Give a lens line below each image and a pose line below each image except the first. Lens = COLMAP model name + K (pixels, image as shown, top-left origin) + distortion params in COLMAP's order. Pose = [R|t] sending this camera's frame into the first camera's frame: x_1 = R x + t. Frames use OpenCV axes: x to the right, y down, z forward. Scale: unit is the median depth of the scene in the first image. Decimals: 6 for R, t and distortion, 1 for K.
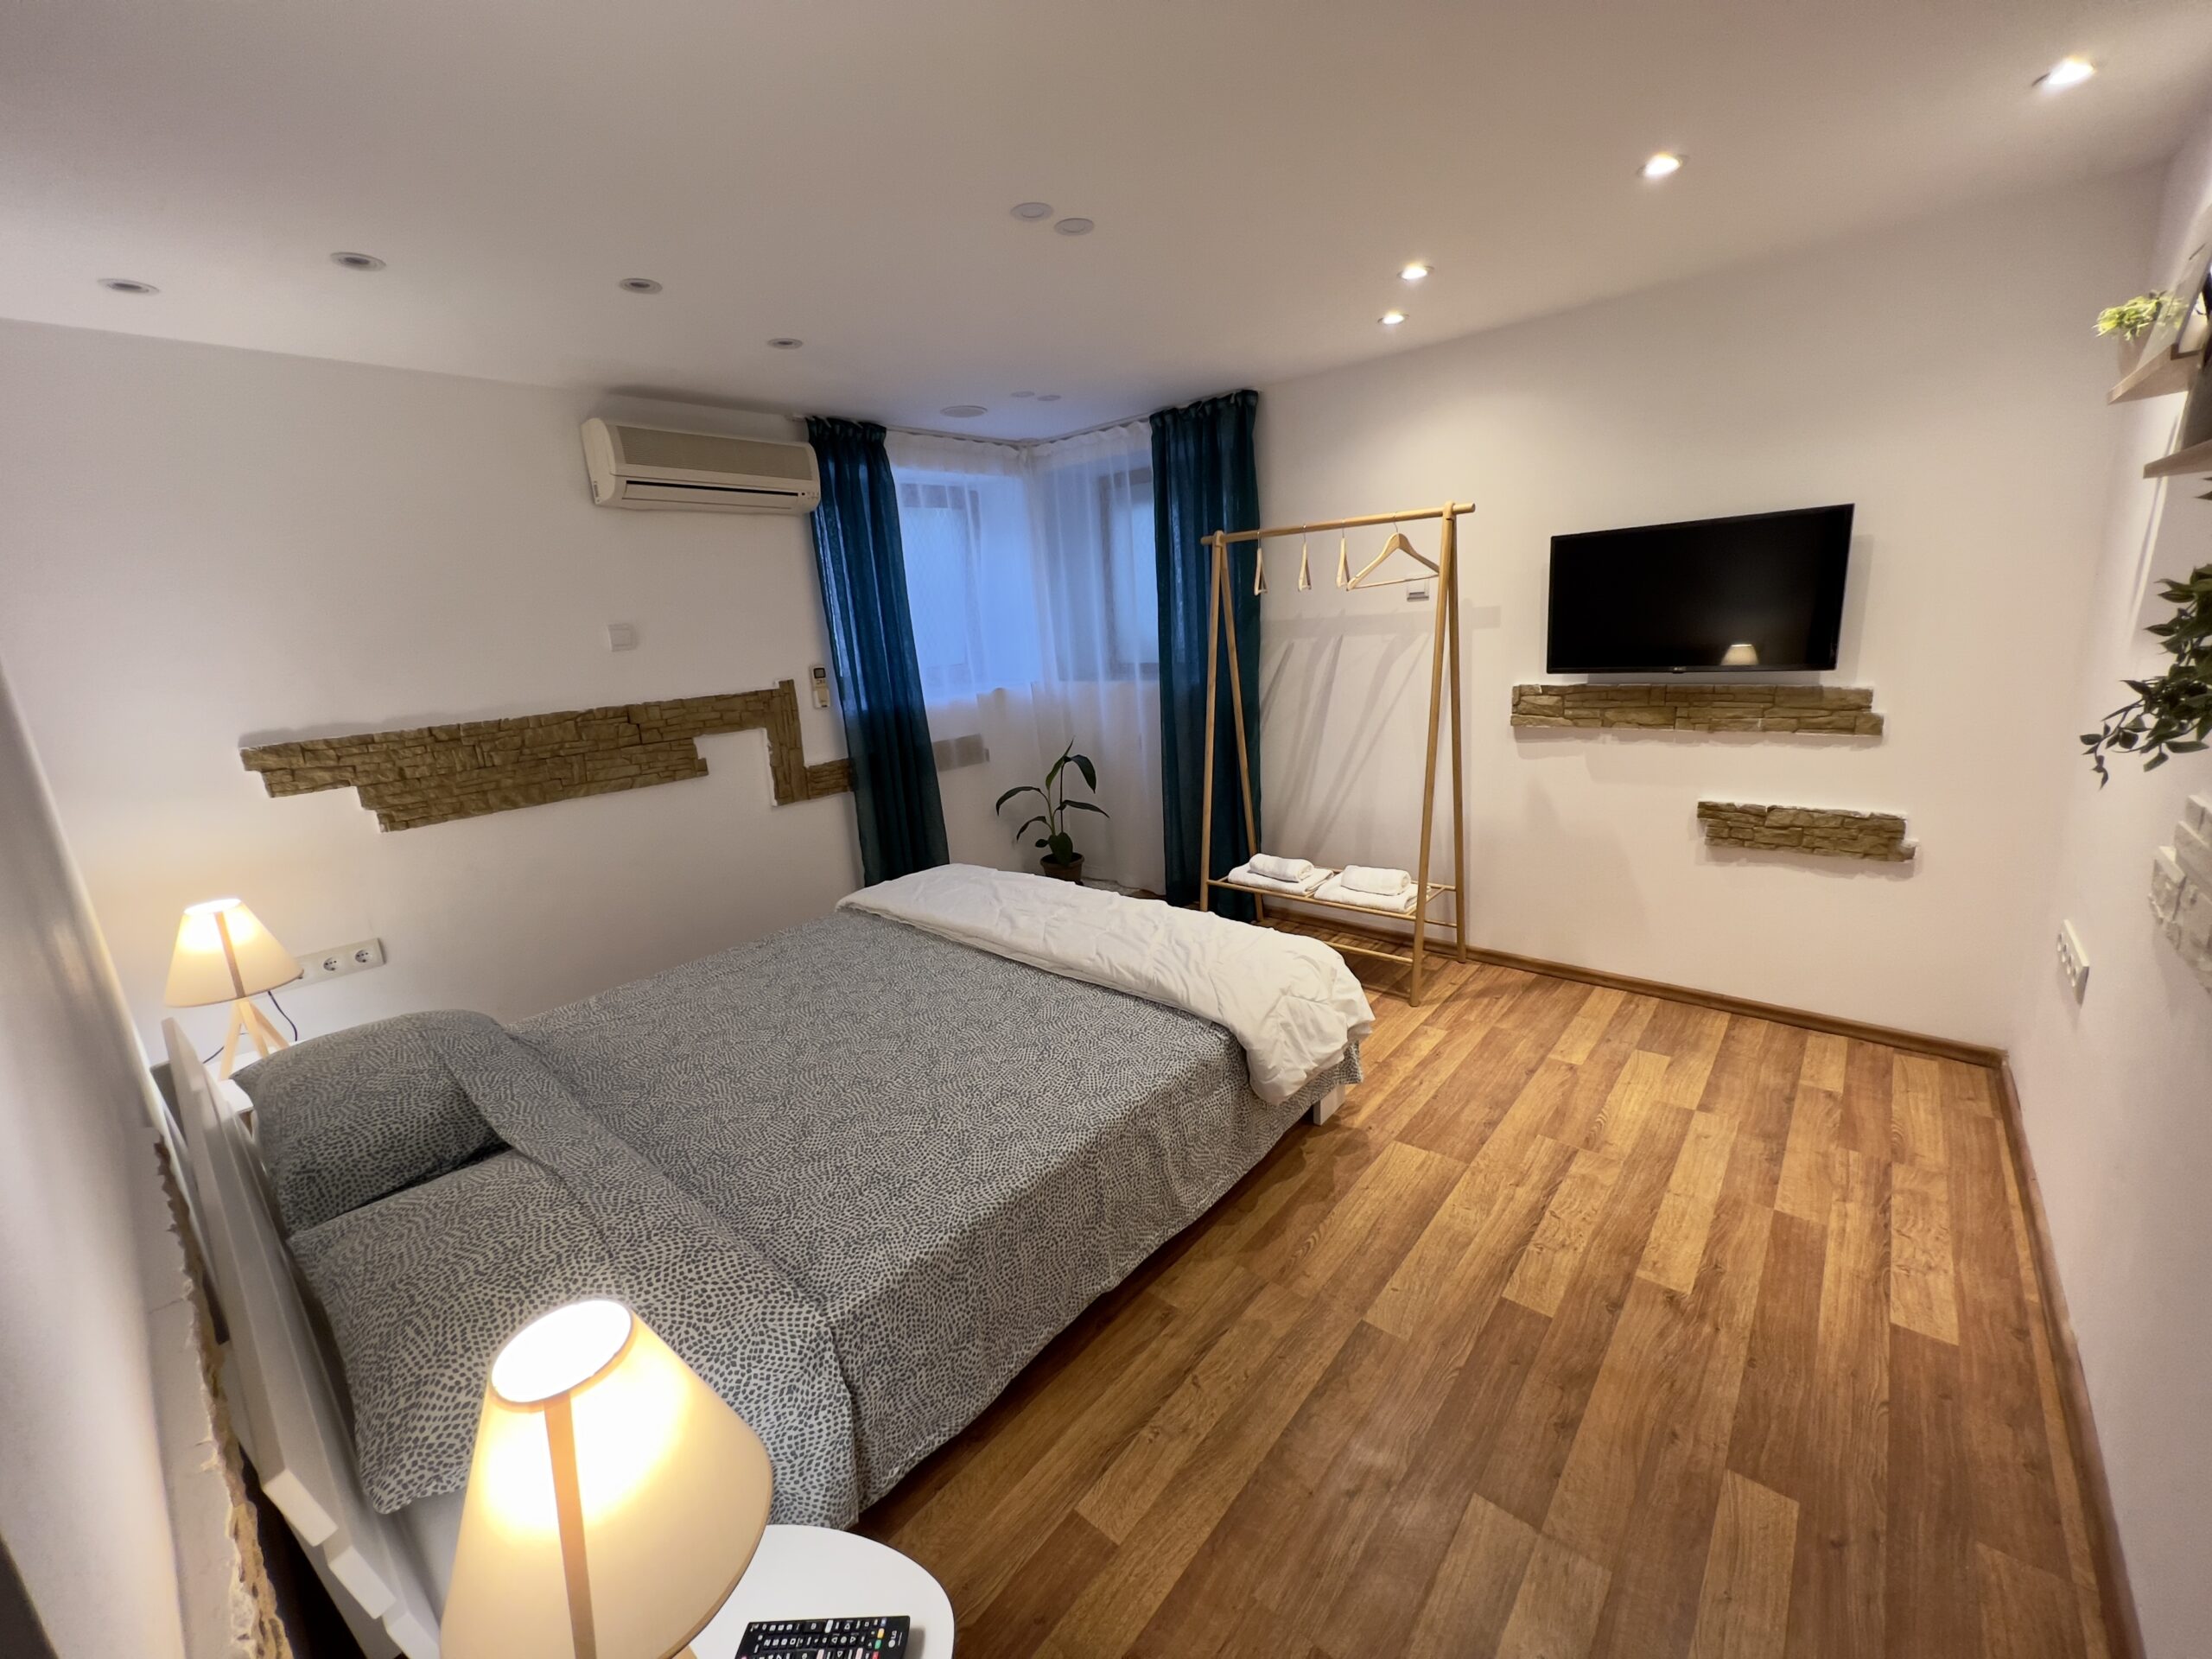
lens RADIAL K [[886.8, 0, 1106.0], [0, 886.8, 829.5], [0, 0, 1]] dist [-0.001527, 0.000020]
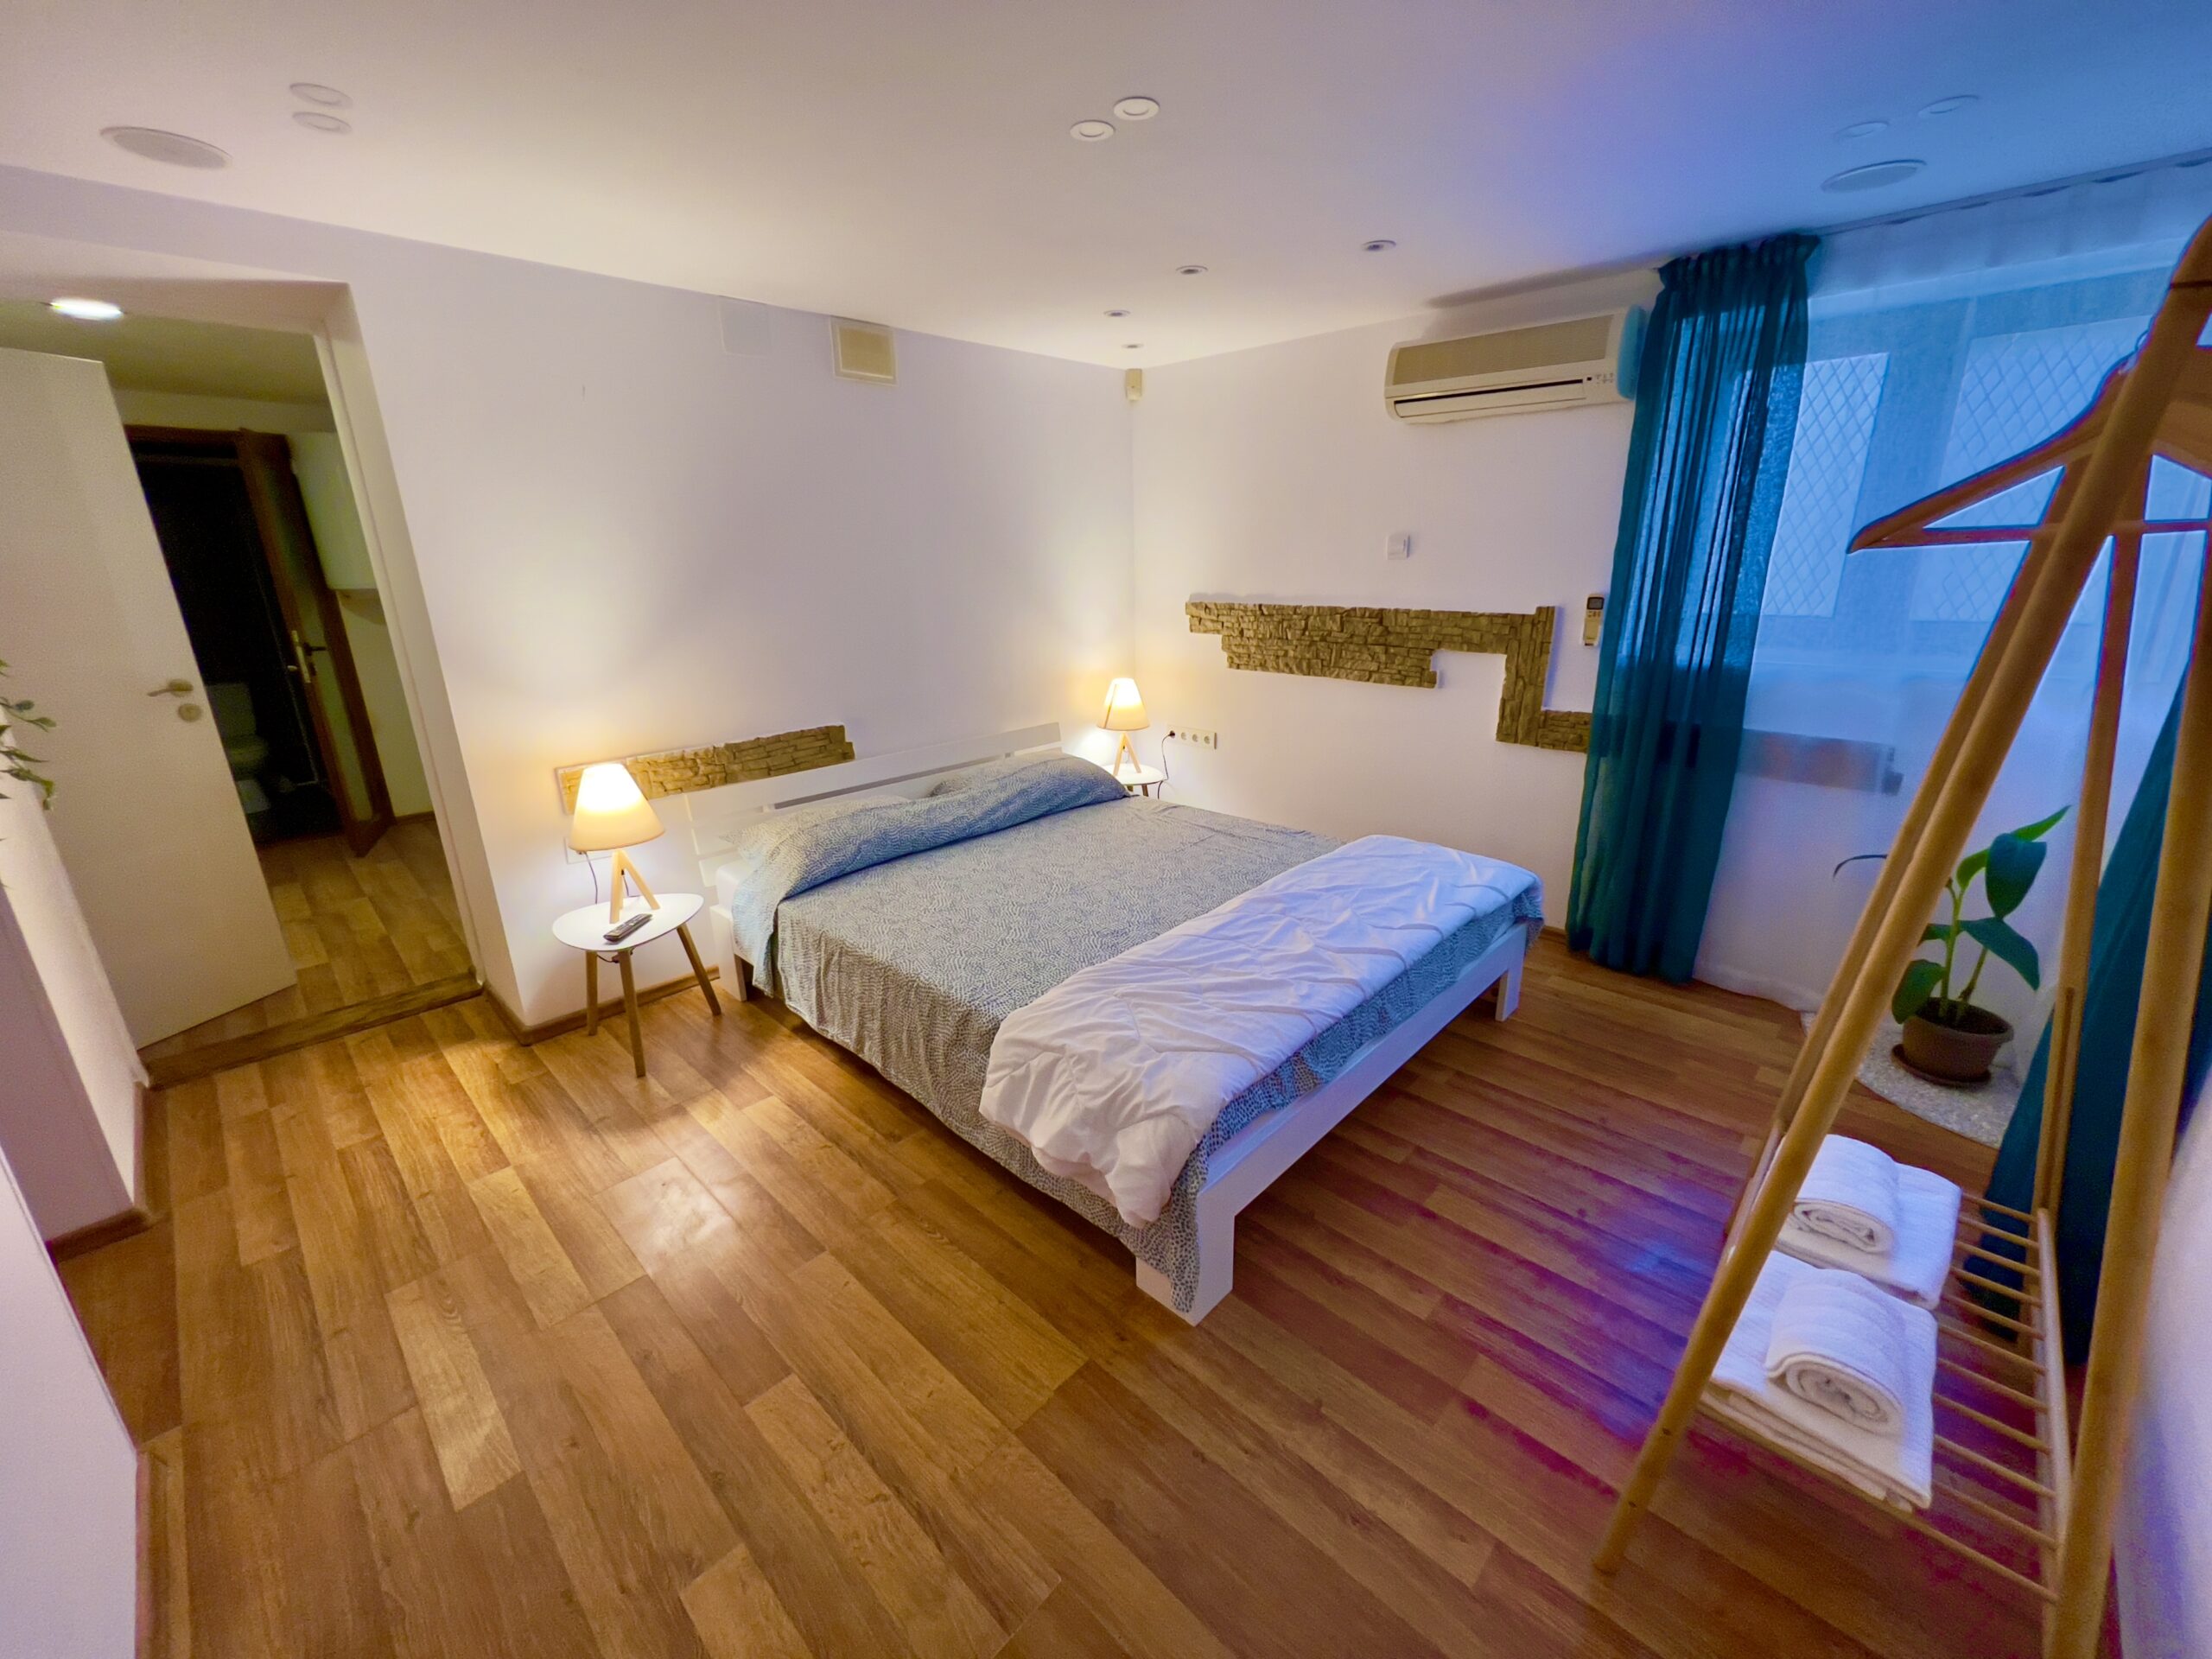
lens RADIAL K [[885.7, 0, 1106.0], [0, 885.7, 829.5], [0, 0, 1]] dist [0.001307, 0.000062]
pose [[-0.051604, 0.364735, -0.929680, 0.708105], [-0.216034, 0.904801, 0.366965, -0.251621], [0.975021, 0.219780, 0.032104, 0.767290]]
